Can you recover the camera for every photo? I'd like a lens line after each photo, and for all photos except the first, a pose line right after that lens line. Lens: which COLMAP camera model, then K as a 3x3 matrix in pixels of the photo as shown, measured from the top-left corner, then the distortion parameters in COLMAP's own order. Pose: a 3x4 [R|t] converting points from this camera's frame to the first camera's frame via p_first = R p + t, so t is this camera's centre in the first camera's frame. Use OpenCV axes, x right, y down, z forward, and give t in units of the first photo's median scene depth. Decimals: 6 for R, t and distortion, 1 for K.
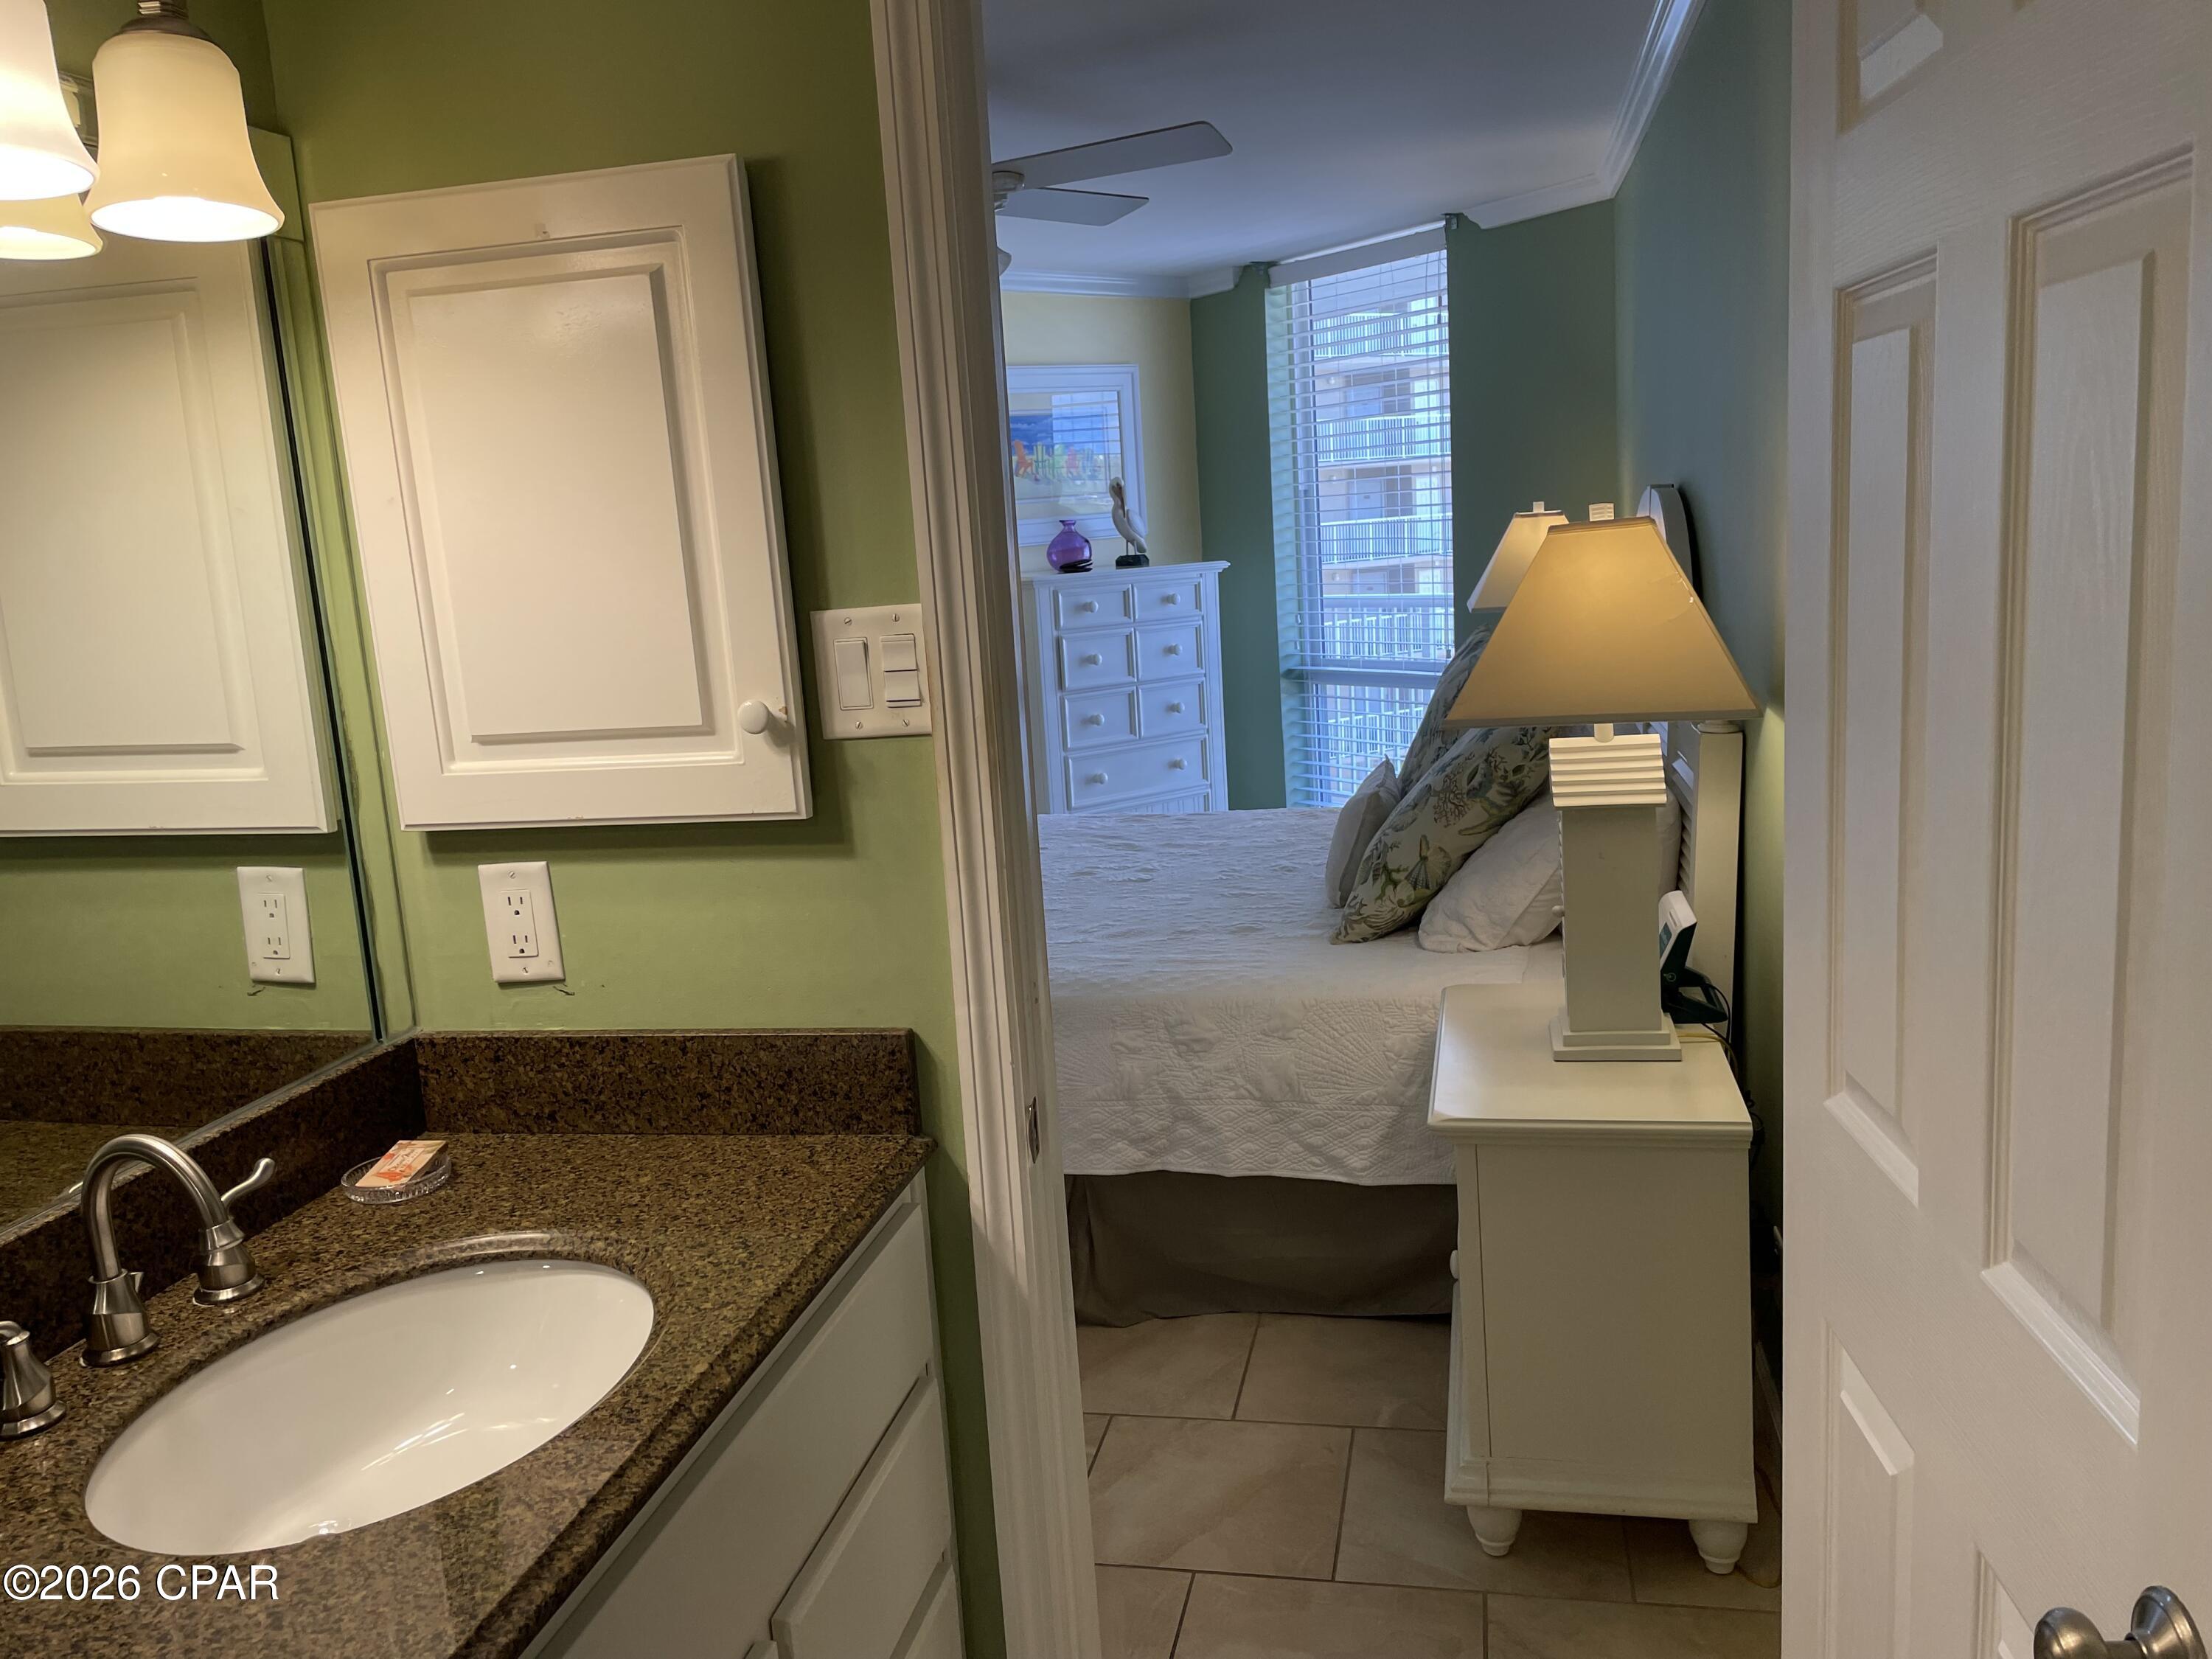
lens RADIAL K [[1668.9, 0, 1104.3], [0, 1668.9, 829.2], [0, 0, 1]] dist [0.070819, -0.068290]
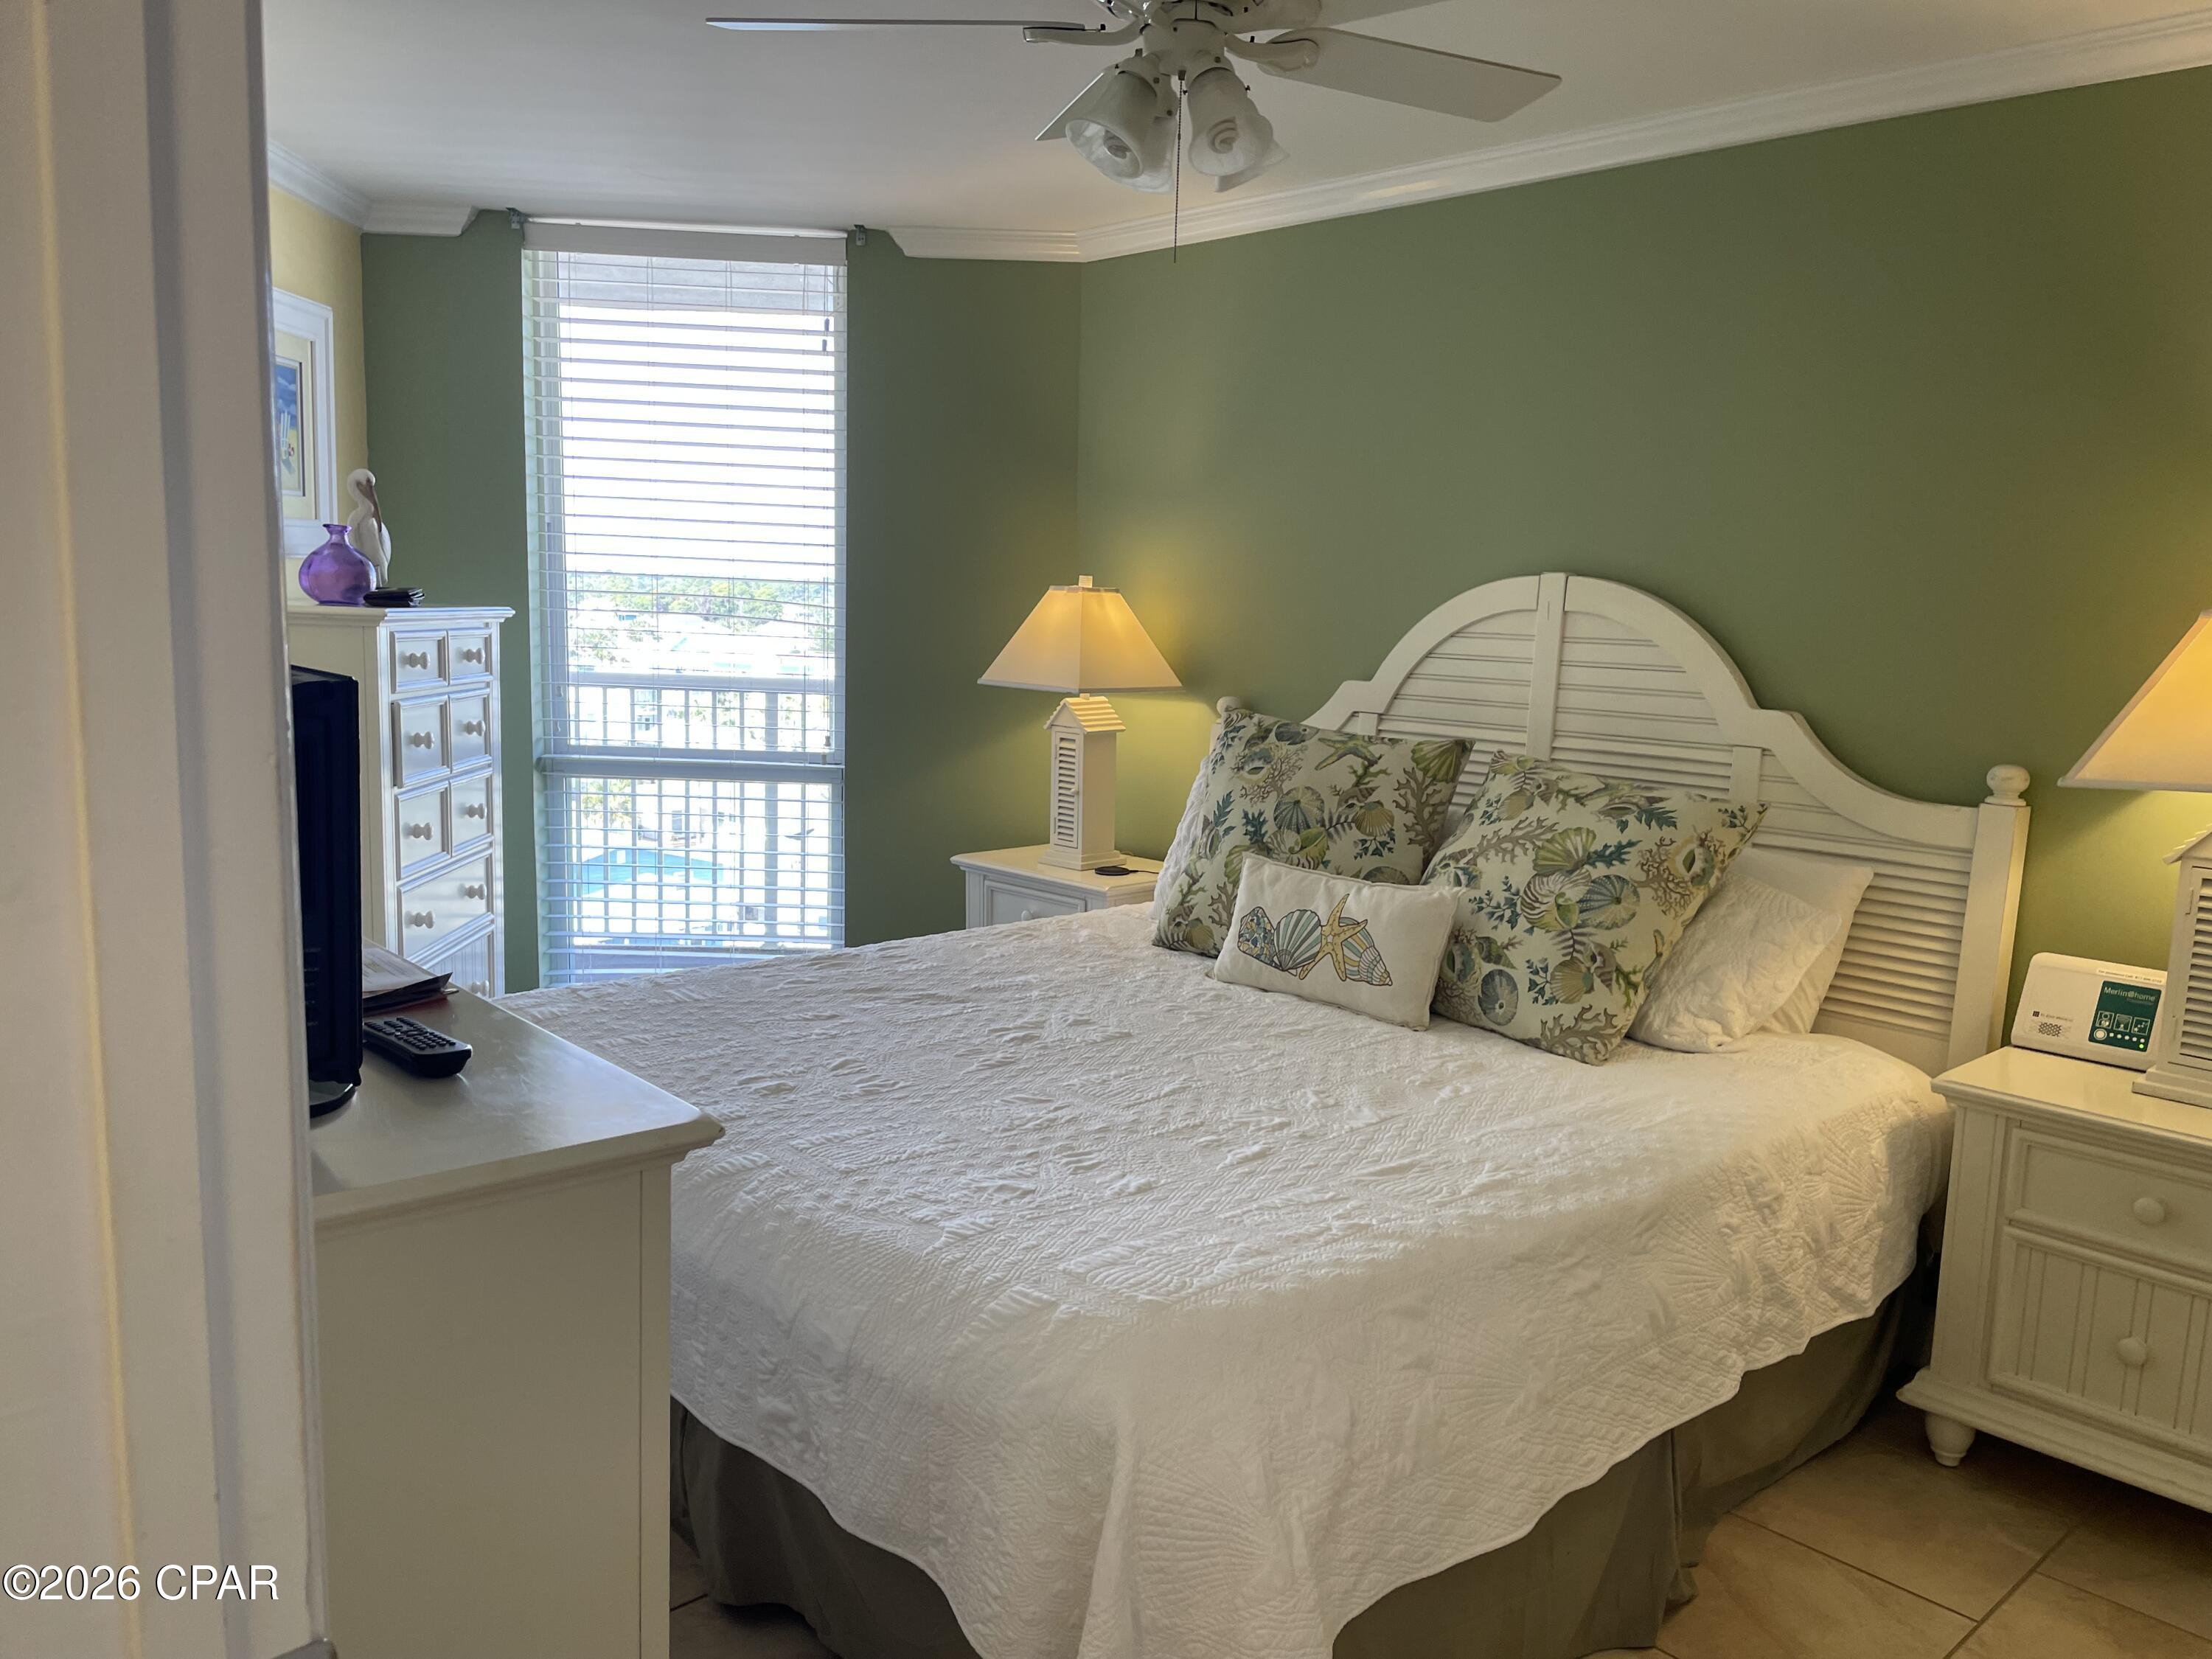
lens RADIAL K [[1668.9, 0, 1141.3], [0, 1668.9, 844.5], [0, 0, 1]] dist [0.070819, -0.068290]
pose [[0.564865, -0.038751, 0.824273, -0.388815], [0.080210, 0.996745, -0.008108, -0.031267], [-0.821276, 0.070695, 0.566135, 0.381020]]
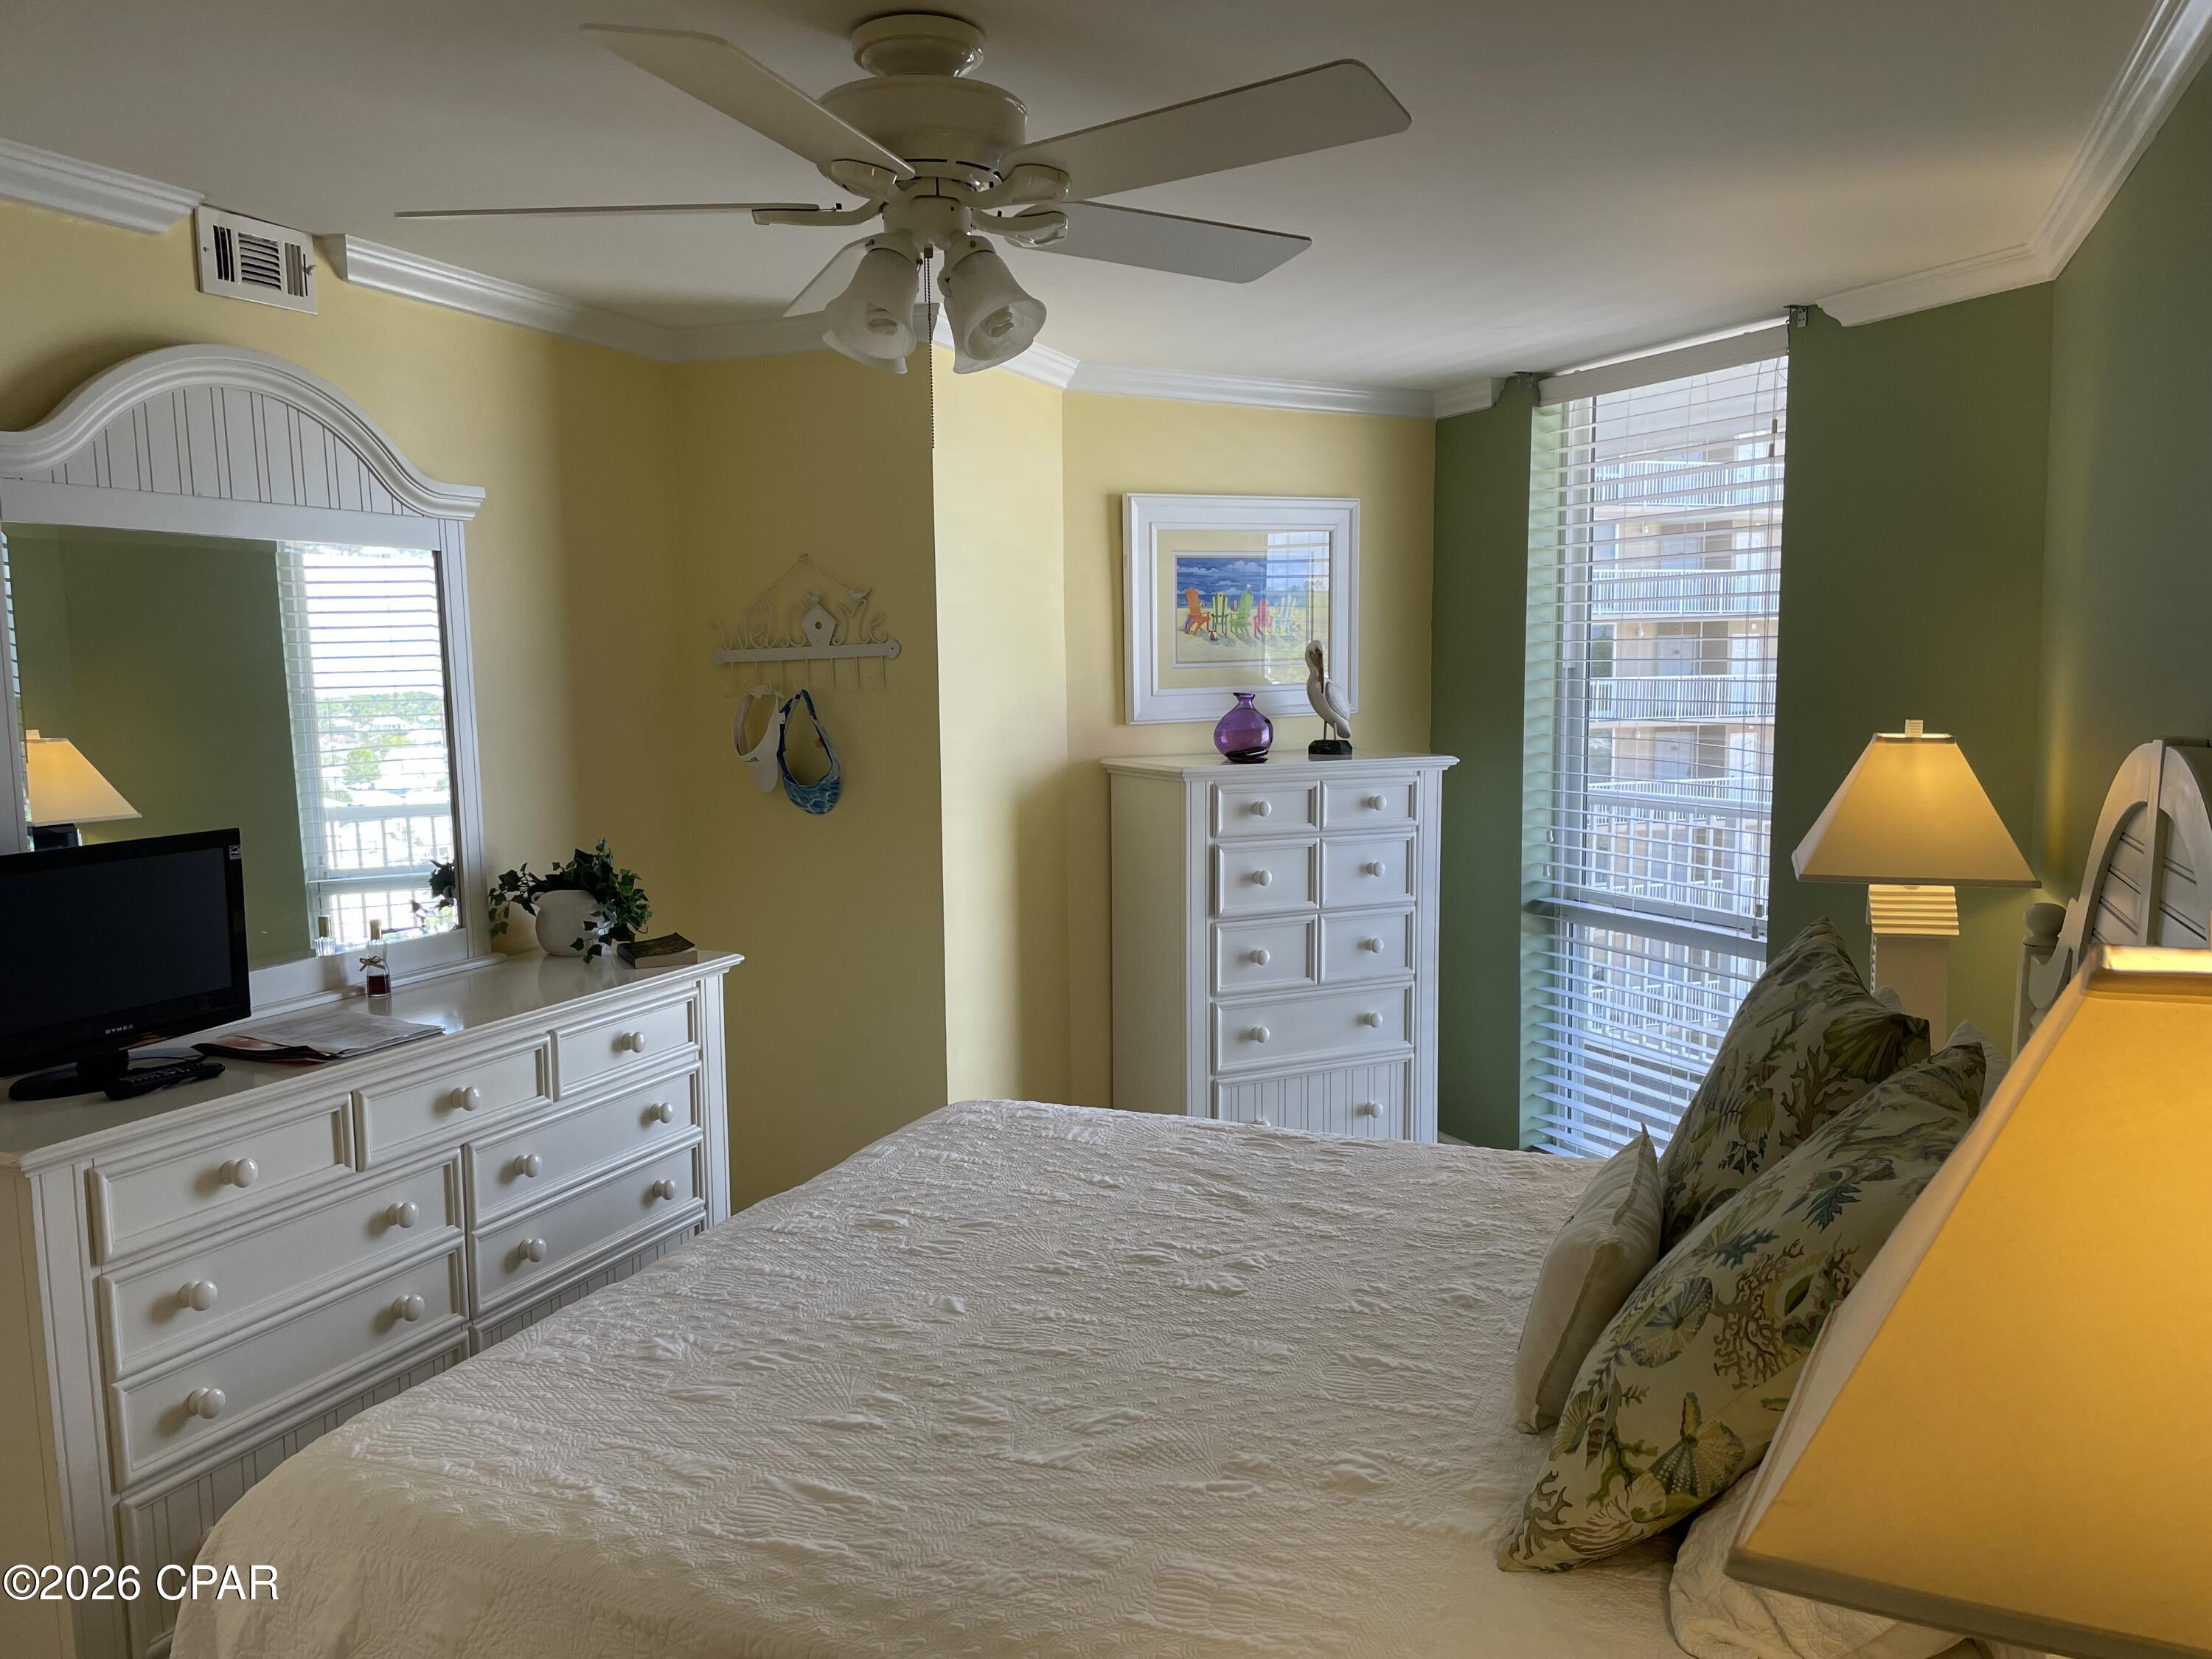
lens RADIAL K [[1668.9, 0, 1102.7], [0, 1668.9, 834.7], [0, 0, 1]] dist [0.070819, -0.068290]
pose [[0.983256, 0.071737, -0.167518, 0.047071], [-0.083791, 0.994294, -0.066024, -0.063562], [0.161826, 0.078955, 0.983656, 0.239280]]
